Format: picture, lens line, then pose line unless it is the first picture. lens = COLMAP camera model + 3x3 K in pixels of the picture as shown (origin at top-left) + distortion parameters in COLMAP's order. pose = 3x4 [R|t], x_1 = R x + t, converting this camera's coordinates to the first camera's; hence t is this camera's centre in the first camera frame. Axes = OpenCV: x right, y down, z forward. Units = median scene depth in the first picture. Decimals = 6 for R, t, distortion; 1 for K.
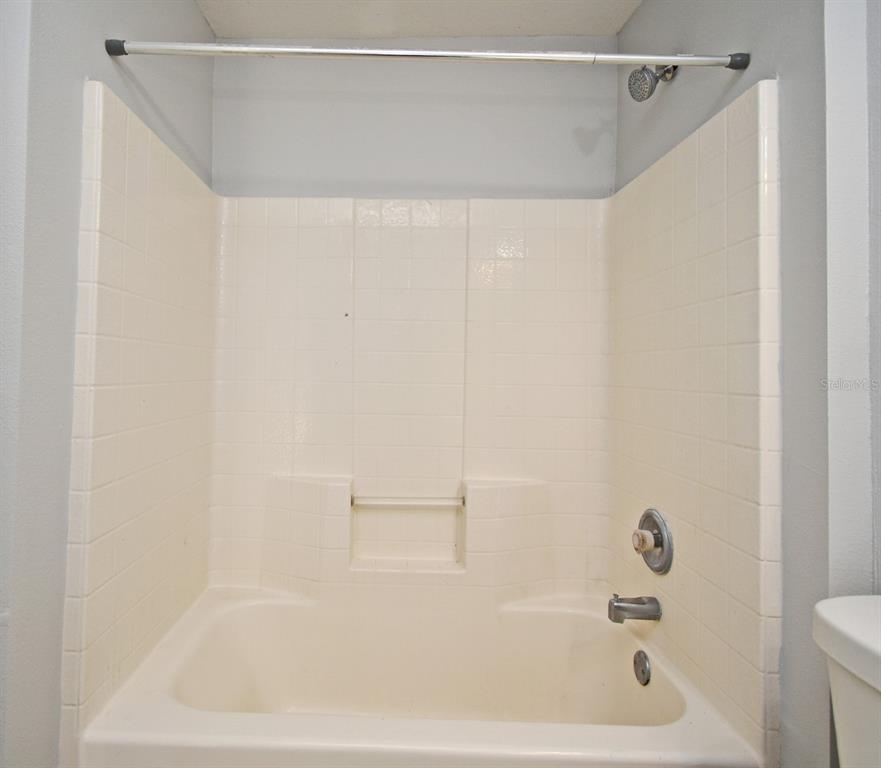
lens RADIAL K [[506.5, 0, 441.9], [0, 506.5, 360.2], [0, 0, 1]] dist [-0.005205, 0.001578]
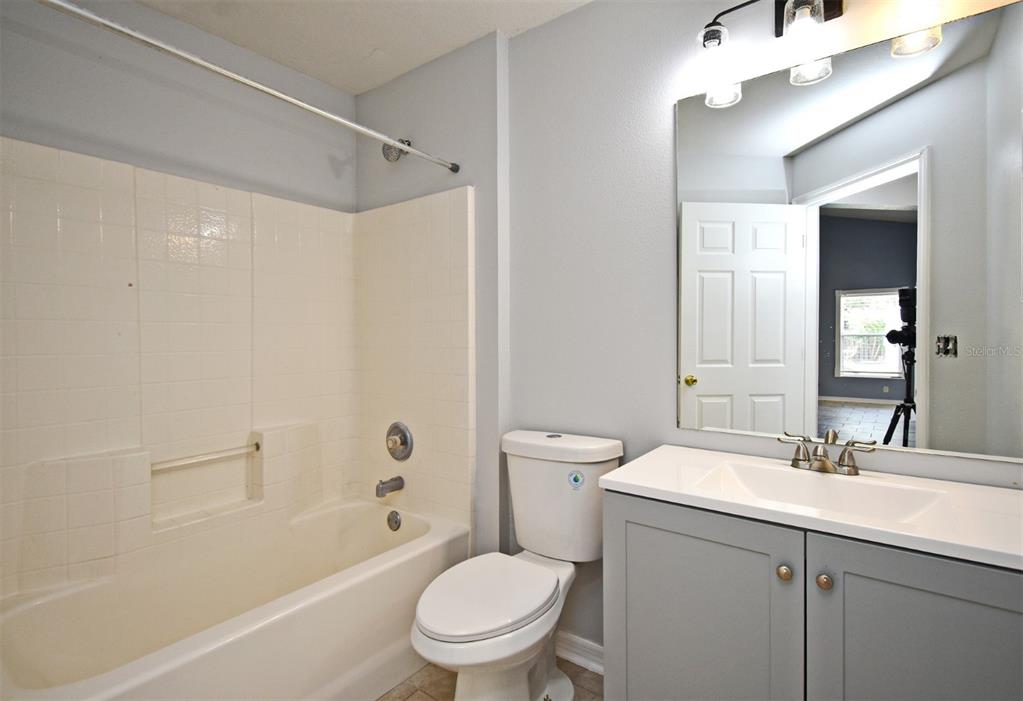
lens RADIAL K [[485.1, 0, 511.8], [0, 485.1, 348.6], [0, 0, 1]] dist [0.001992, 0.000127]
pose [[0.587878, -0.040985, 0.807910, -0.536433], [-0.003745, 0.998567, 0.053382, -0.019845], [-0.808941, -0.034408, 0.586883, -0.167137]]
